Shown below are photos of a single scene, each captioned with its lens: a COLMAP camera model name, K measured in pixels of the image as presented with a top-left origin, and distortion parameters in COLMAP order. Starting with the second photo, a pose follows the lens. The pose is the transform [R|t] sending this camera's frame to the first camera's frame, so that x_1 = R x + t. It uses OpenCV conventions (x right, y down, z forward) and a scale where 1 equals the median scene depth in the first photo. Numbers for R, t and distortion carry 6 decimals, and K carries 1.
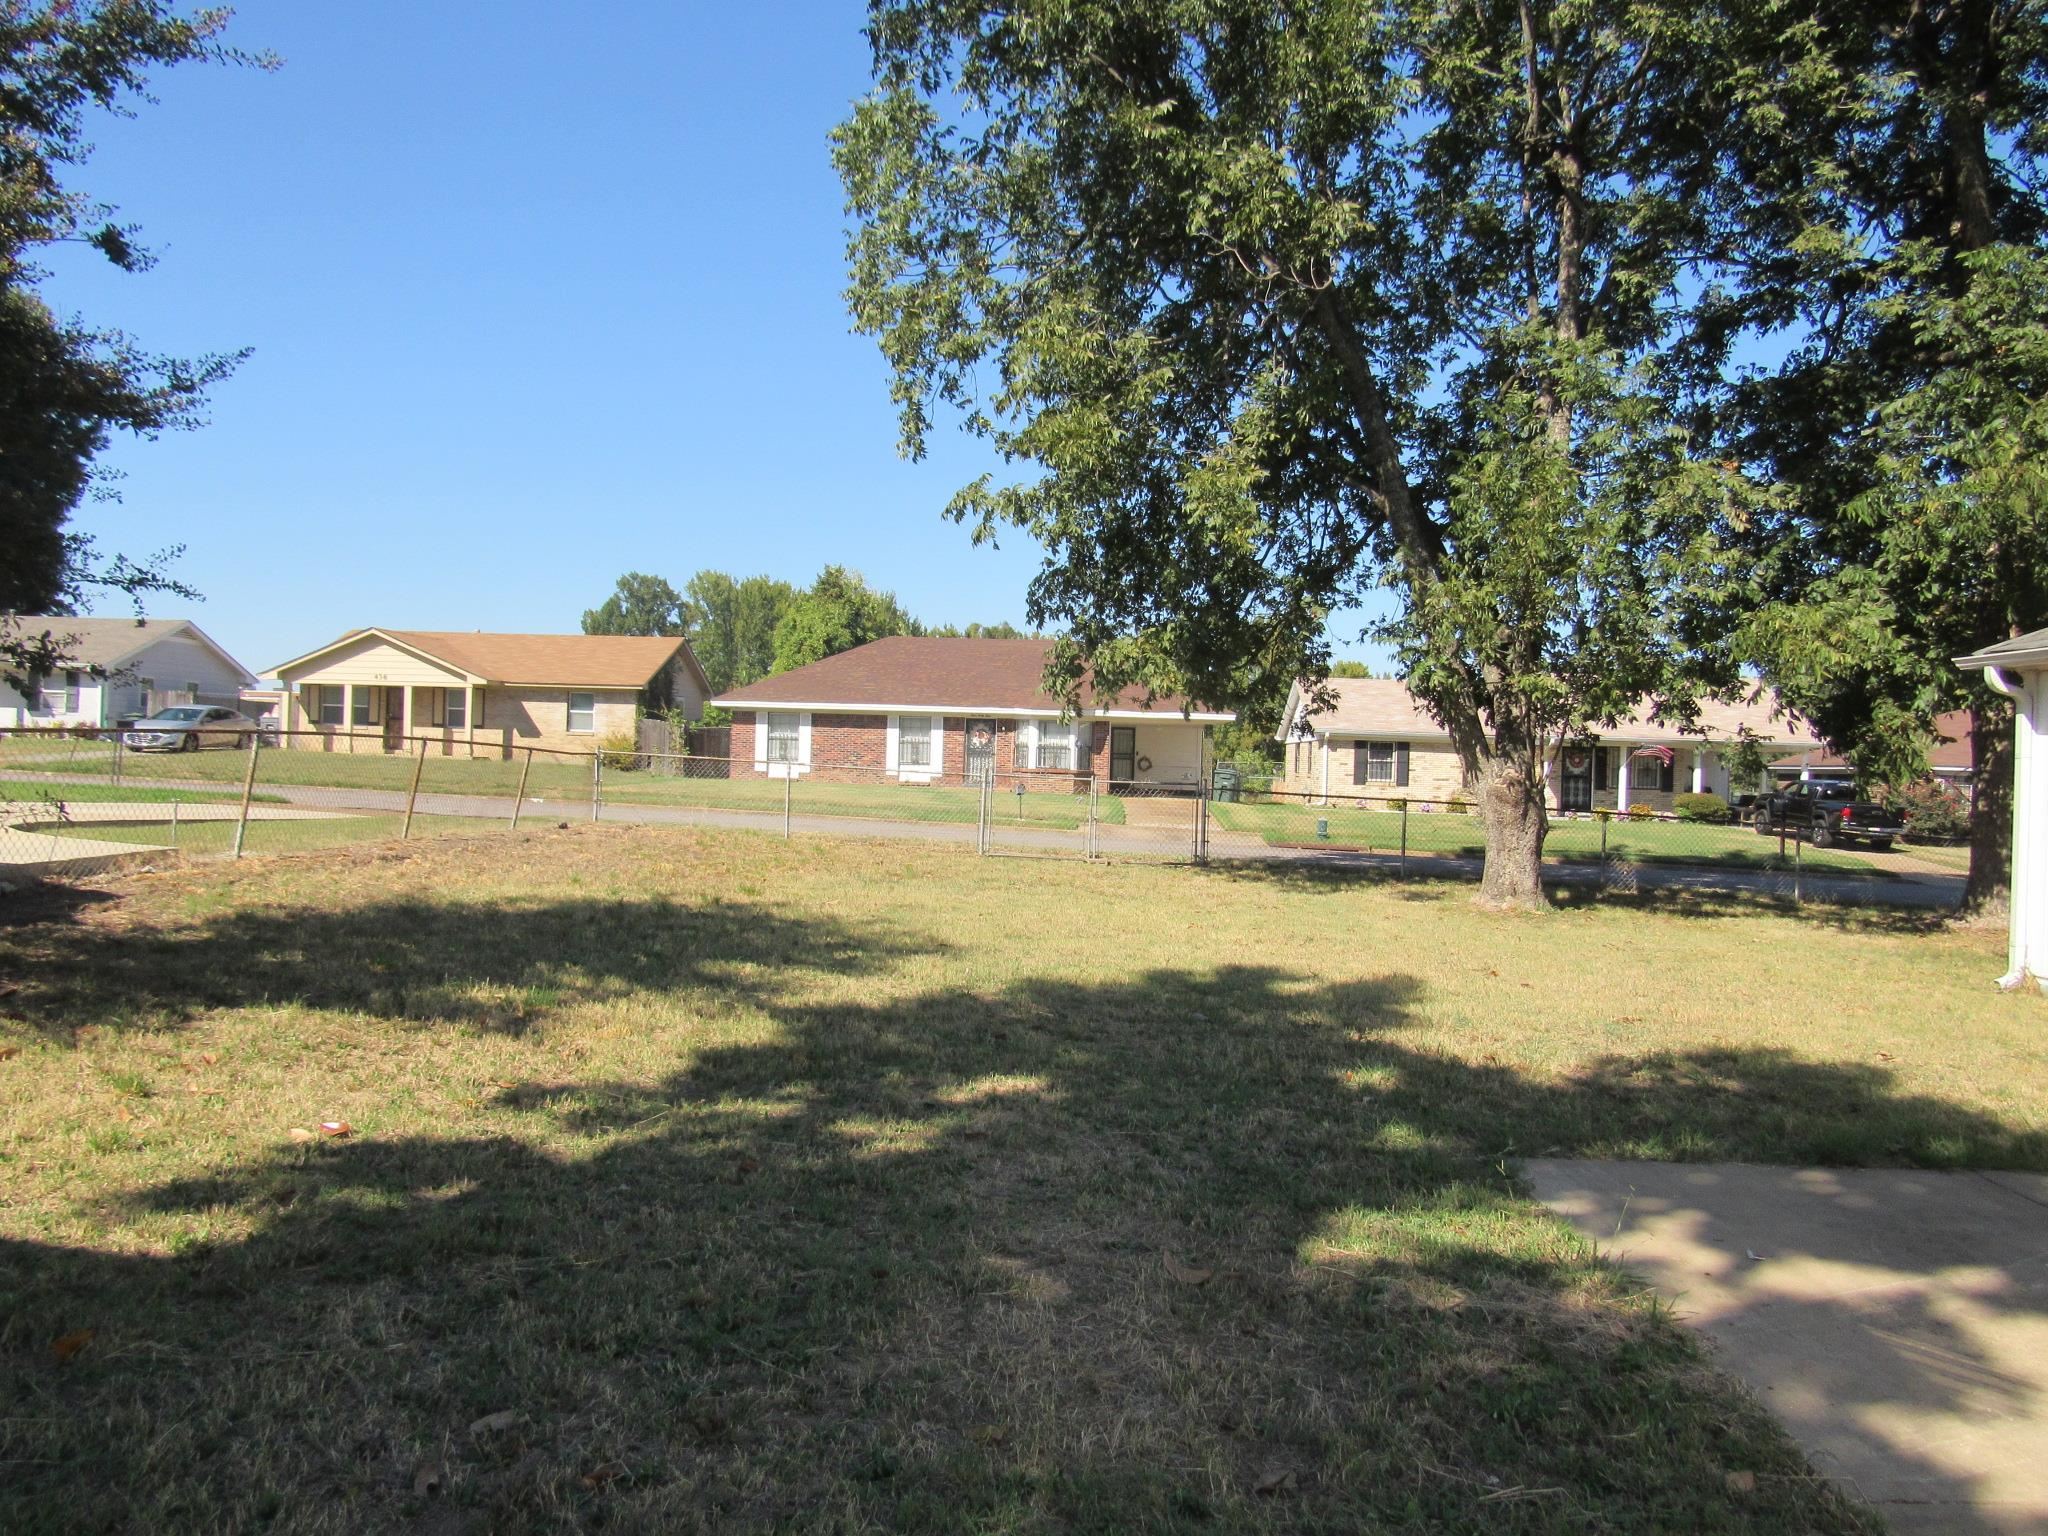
lens RADIAL K [[1455.0, 0, 1022.5], [0, 1455.0, 766.0], [0, 0, 1]] dist [-0.007618, -0.005942]
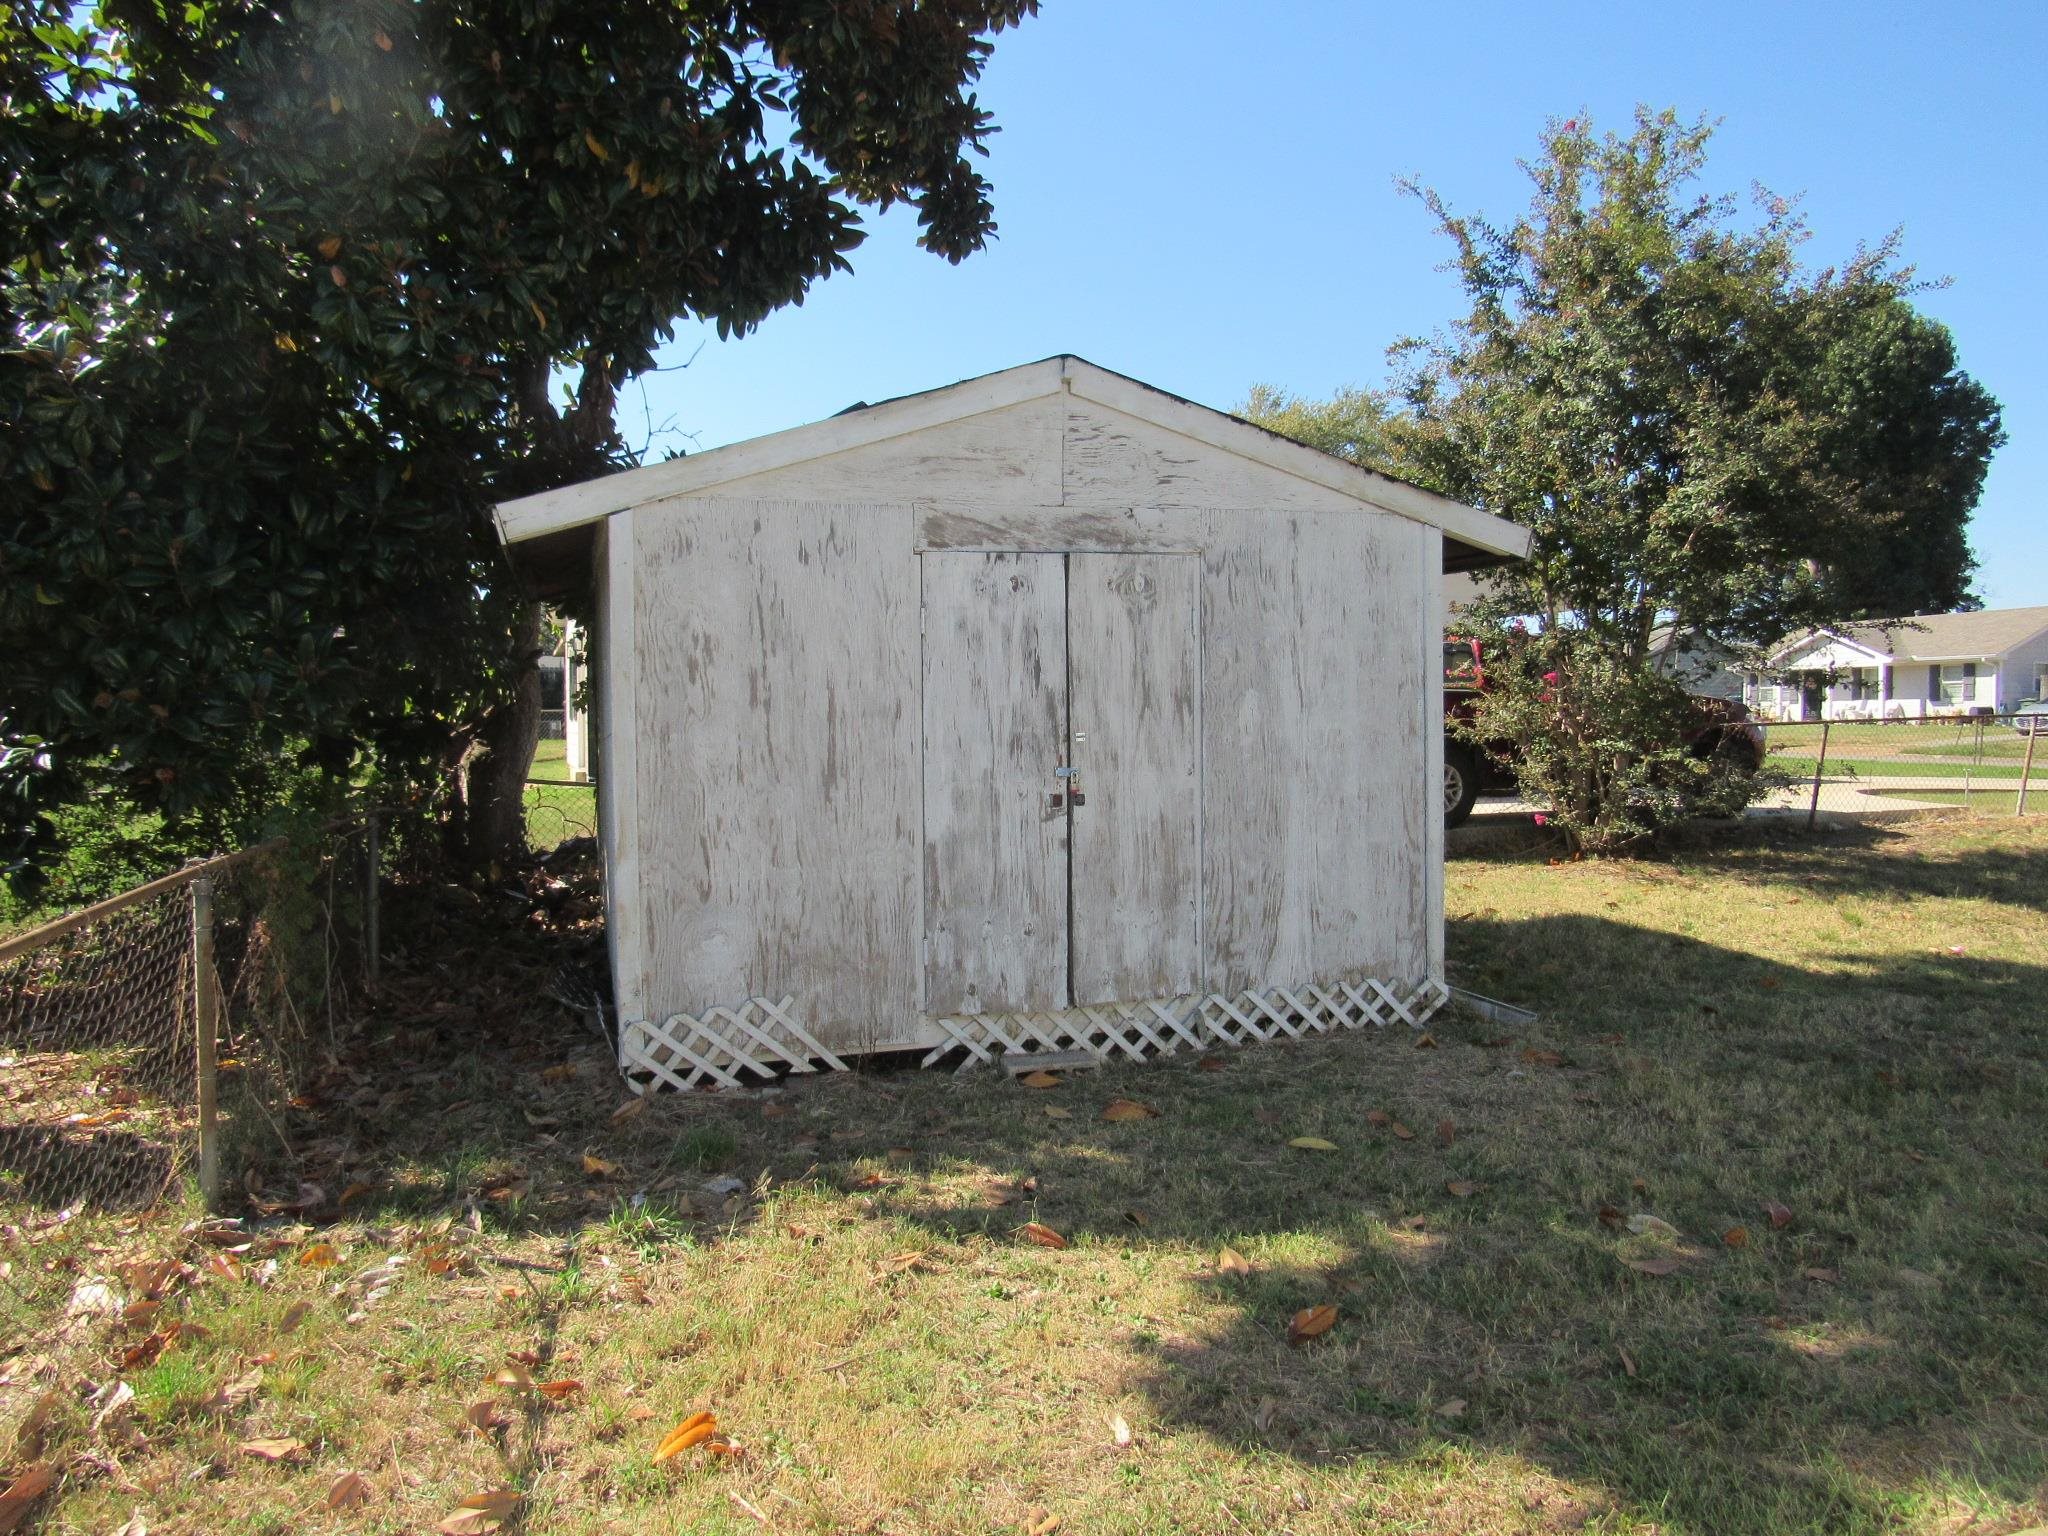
lens RADIAL K [[1455.0, 0, 1022.9], [0, 1455.0, 769.4], [0, 0, 1]] dist [-0.007618, -0.005942]
pose [[0.383590, -0.007953, -0.923469, 0.074630], [0.018848, 0.999822, -0.000781, 0.002025], [0.923311, -0.017106, 0.383672, -0.072392]]
